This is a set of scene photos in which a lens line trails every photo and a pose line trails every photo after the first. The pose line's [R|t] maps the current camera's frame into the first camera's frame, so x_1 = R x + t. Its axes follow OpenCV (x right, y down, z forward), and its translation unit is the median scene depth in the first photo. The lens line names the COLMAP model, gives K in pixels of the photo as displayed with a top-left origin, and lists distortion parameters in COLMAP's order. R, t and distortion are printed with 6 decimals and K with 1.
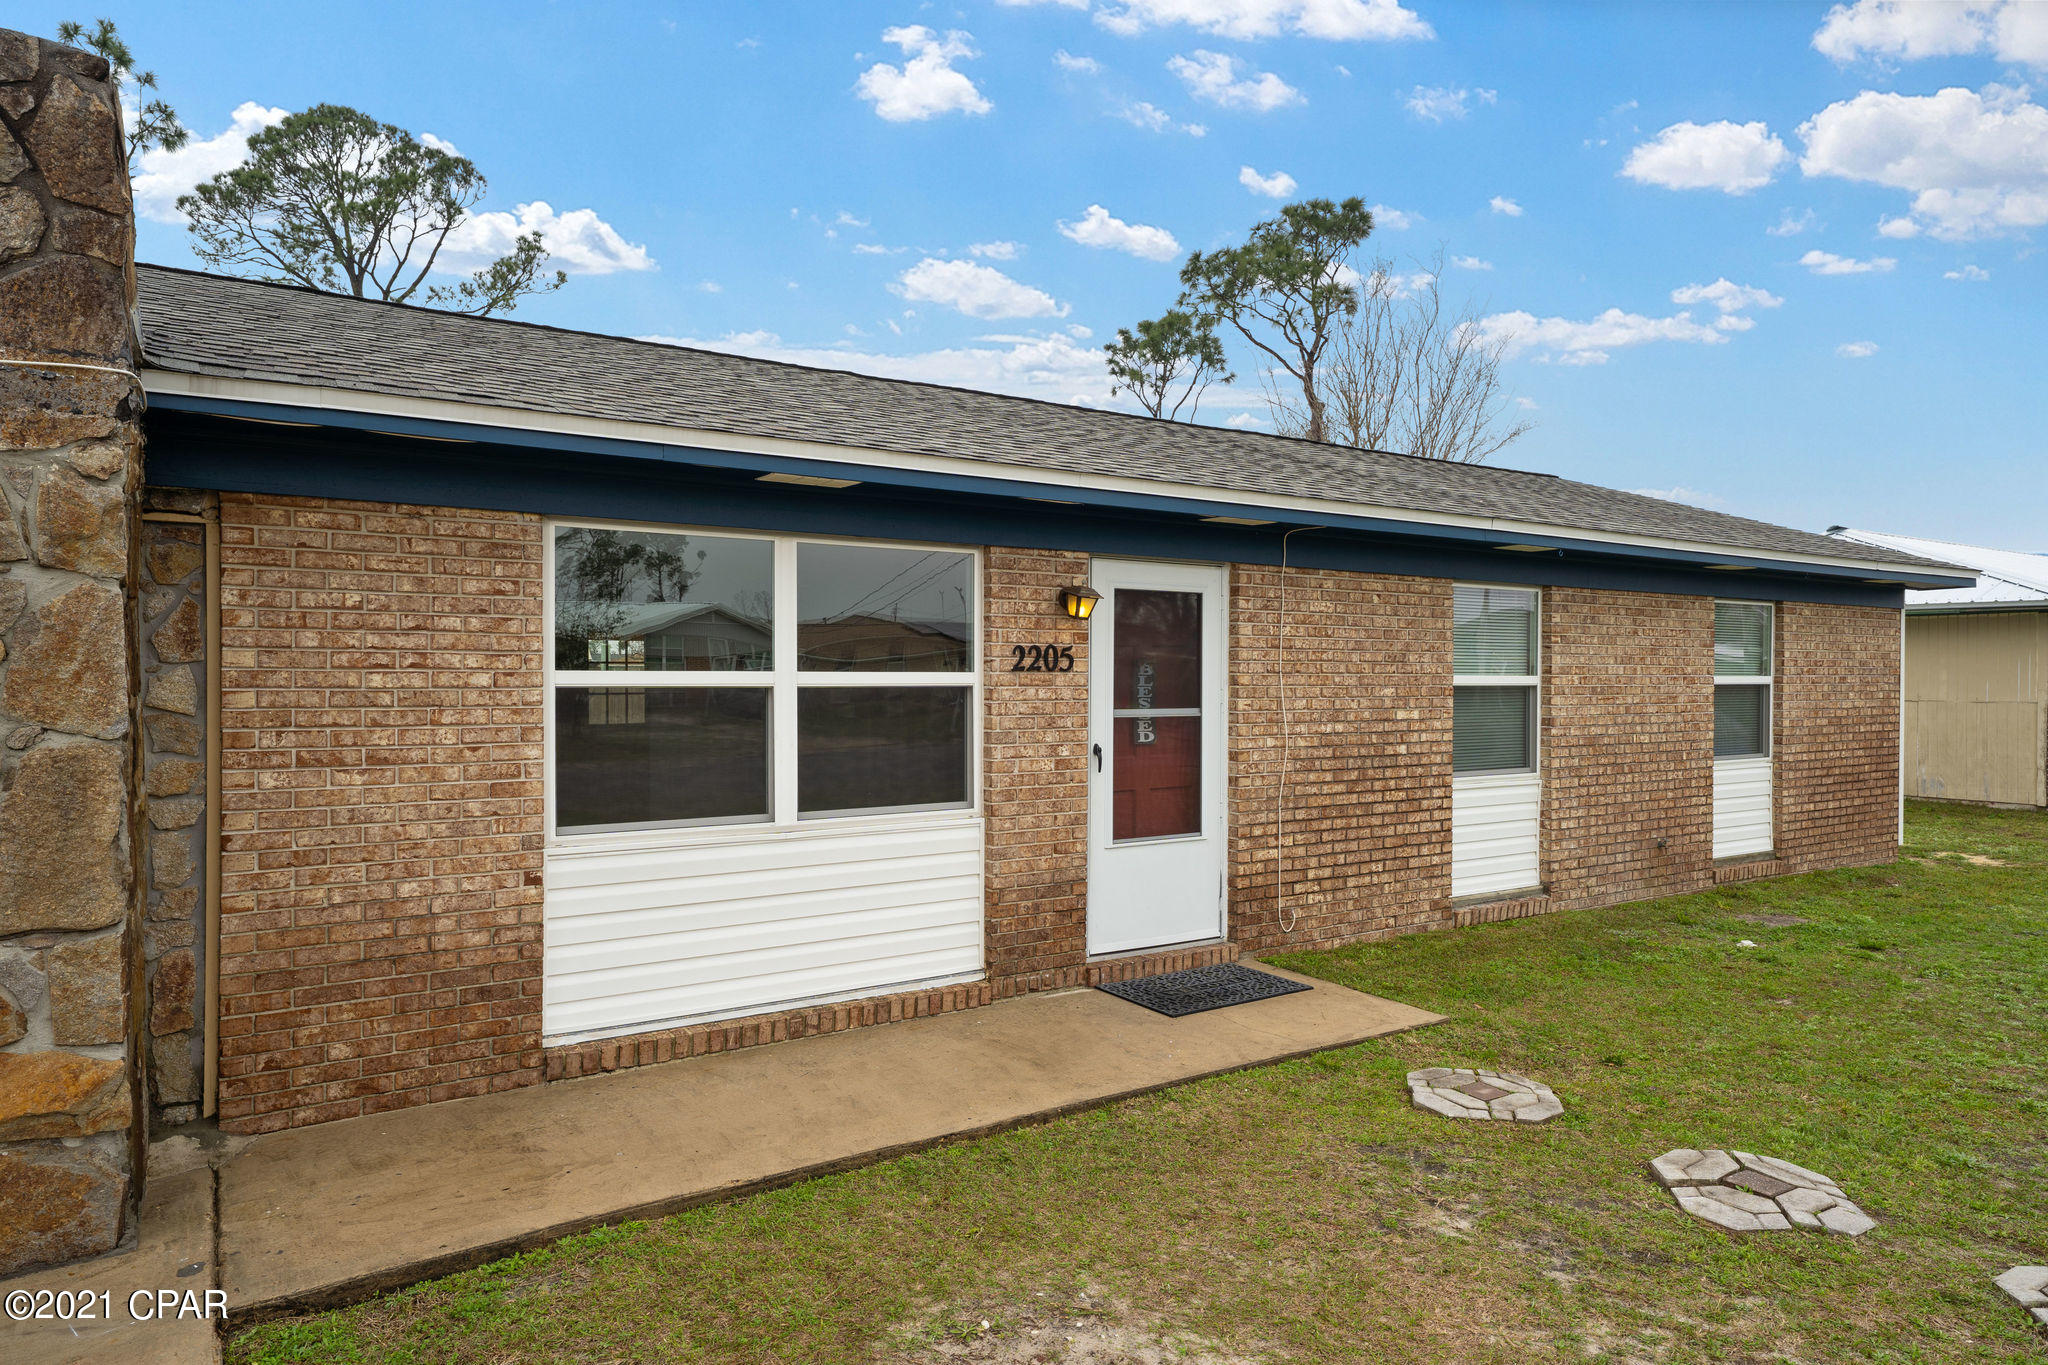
lens RADIAL K [[1245.7, 0, 1024.0], [0, 1245.7, 682.5], [0, 0, 1]] dist [0.024750, -0.001284]
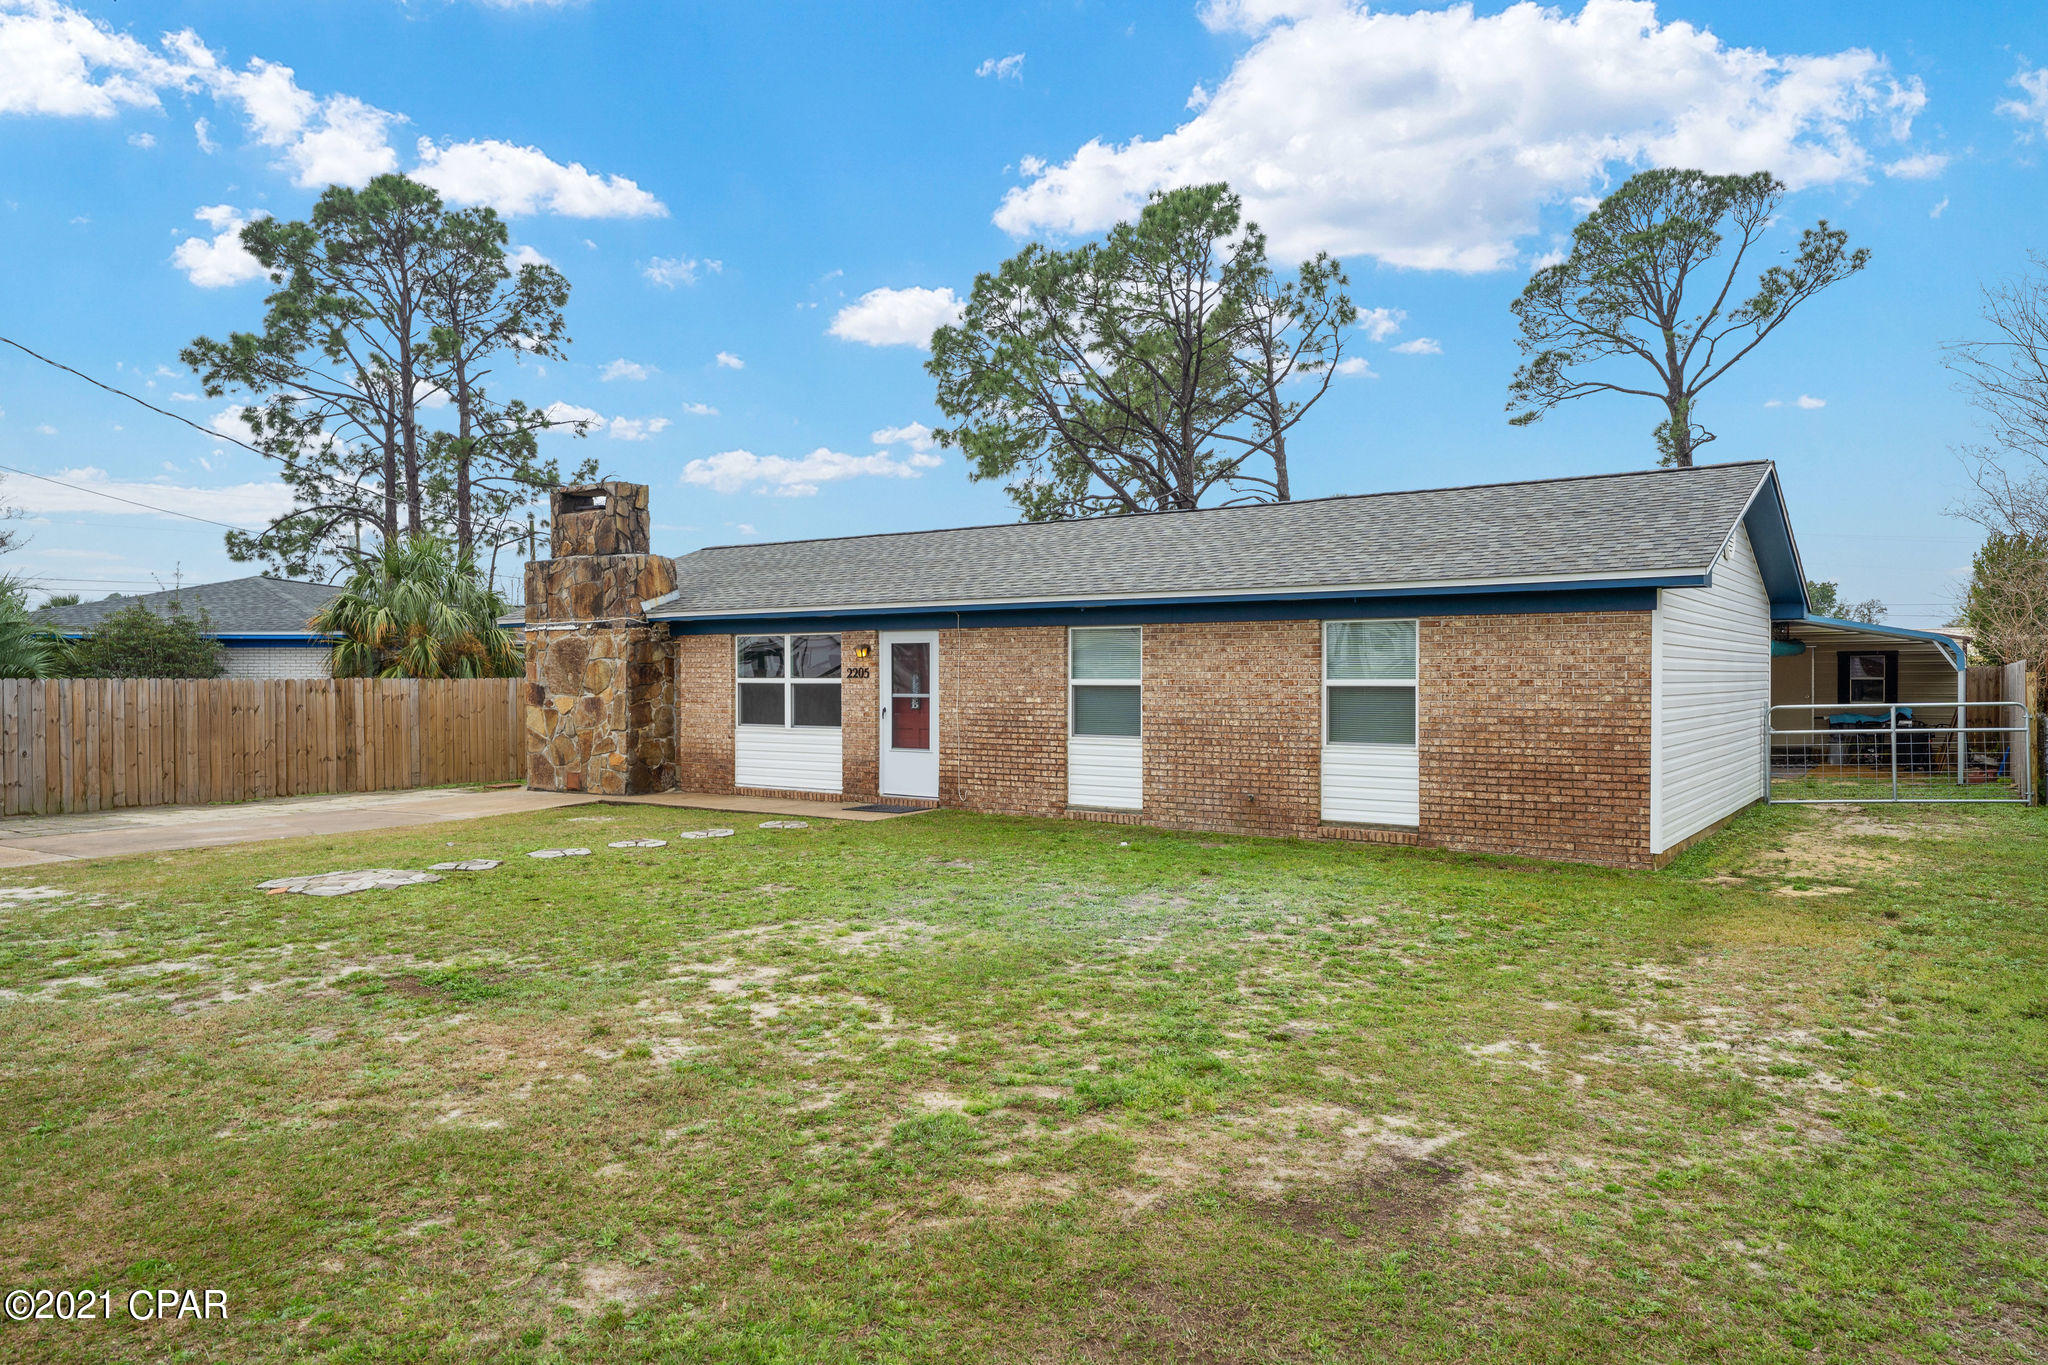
lens RADIAL K [[1343.1, 0, 1024.0], [0, 1343.1, 682.5], [0, 0, 1]] dist [0.028398, 0.000357]
pose [[0.362374, 0.002130, -0.932031, 2.460972], [-0.003977, 0.999992, 0.000739, -0.002571], [0.932024, 0.003439, 0.362379, 0.281764]]
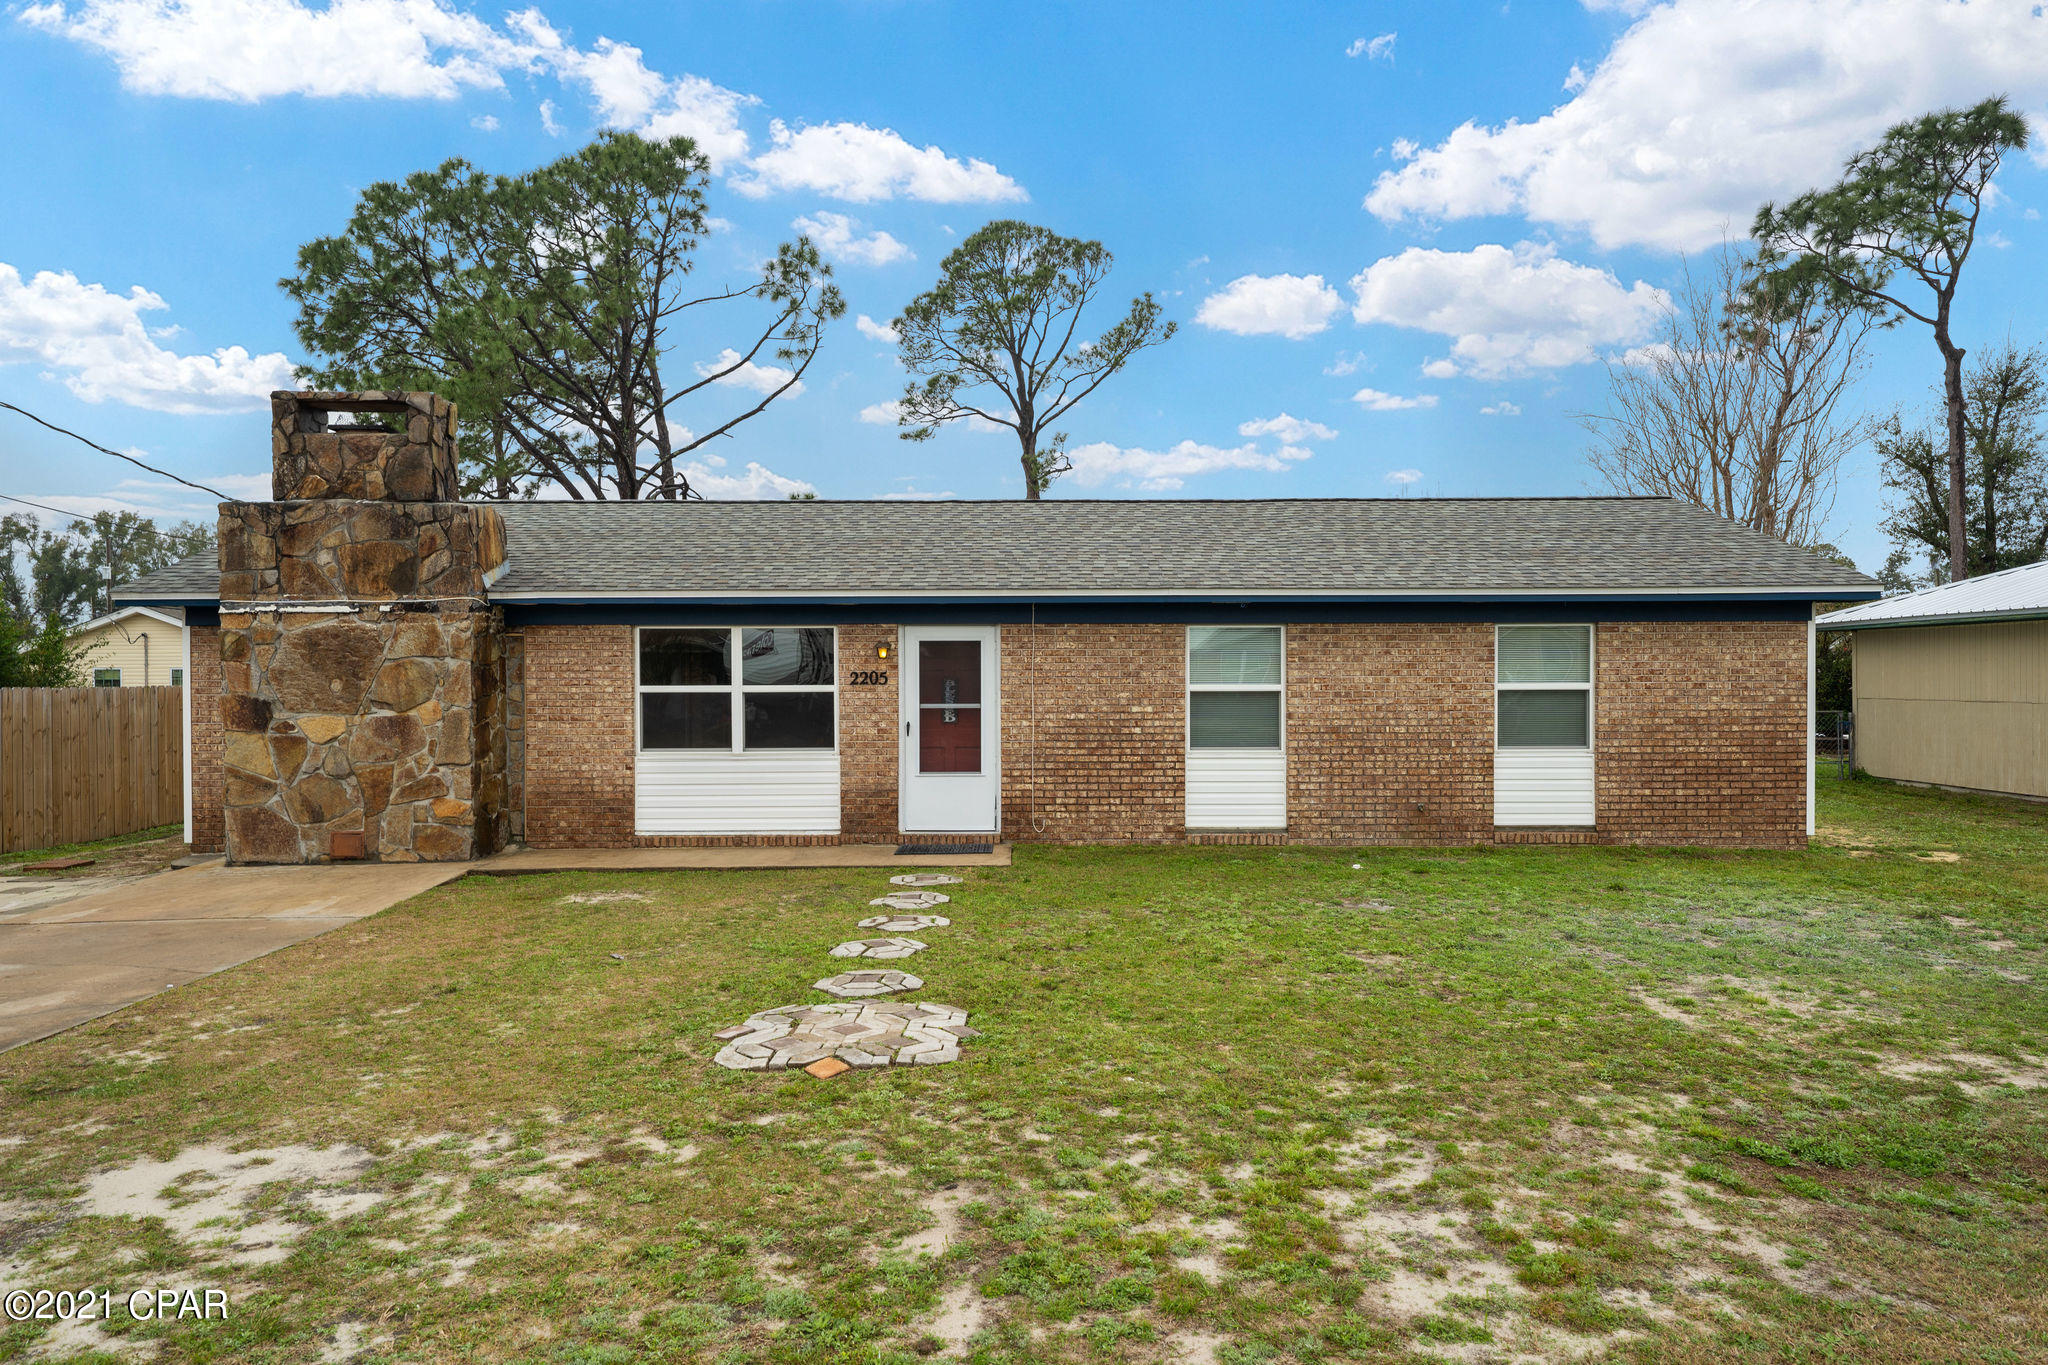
lens RADIAL K [[1343.1, 0, 1024.0], [0, 1343.1, 682.5], [0, 0, 1]] dist [0.028398, 0.000357]
pose [[0.836674, -0.003676, -0.547689, 1.273377], [0.002493, 0.999993, -0.002904, -0.004690], [0.547696, 0.001064, 0.836677, -0.610833]]
